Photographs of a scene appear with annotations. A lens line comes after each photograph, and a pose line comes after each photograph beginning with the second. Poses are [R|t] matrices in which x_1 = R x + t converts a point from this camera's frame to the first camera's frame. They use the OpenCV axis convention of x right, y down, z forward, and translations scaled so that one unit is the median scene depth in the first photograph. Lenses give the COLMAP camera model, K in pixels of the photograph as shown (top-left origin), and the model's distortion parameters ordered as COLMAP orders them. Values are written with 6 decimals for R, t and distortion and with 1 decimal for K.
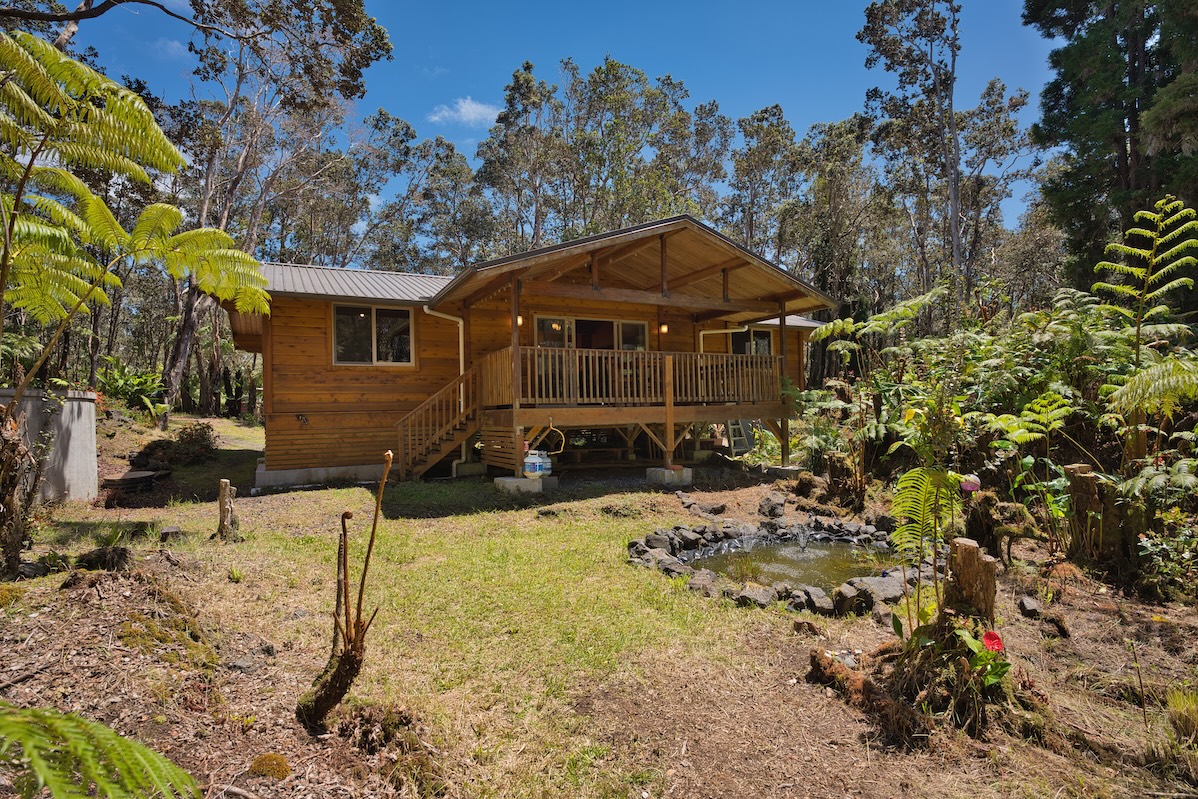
lens RADIAL K [[609.8, 0, 595.4], [0, 609.8, 403.3], [0, 0, 1]] dist [-0.021198, -0.000460]
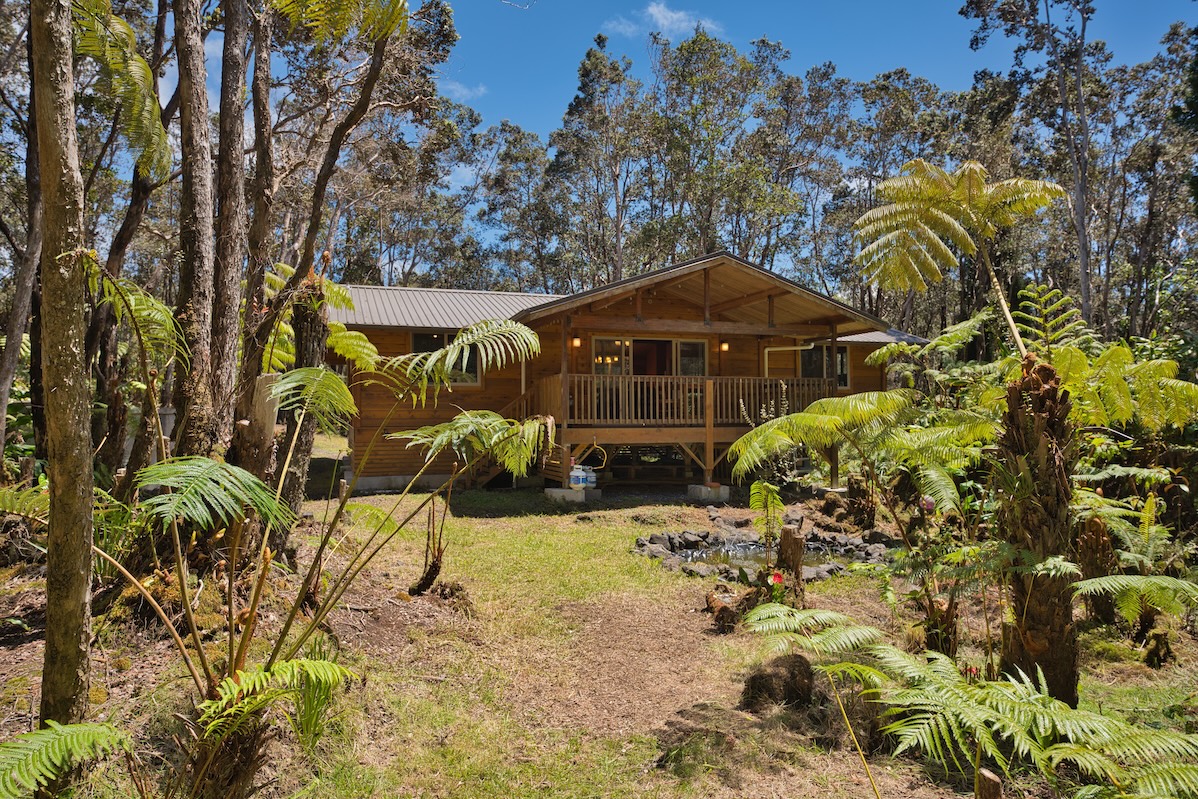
lens RADIAL K [[820.8, 0, 601.2], [0, 820.8, 399.0], [0, 0, 1]] dist [-0.003821, -0.000177]
pose [[0.987803, 0.014308, -0.155050, 0.179312], [-0.015257, 0.999871, -0.004930, -0.040660], [0.154960, 0.007236, 0.987894, -0.520664]]
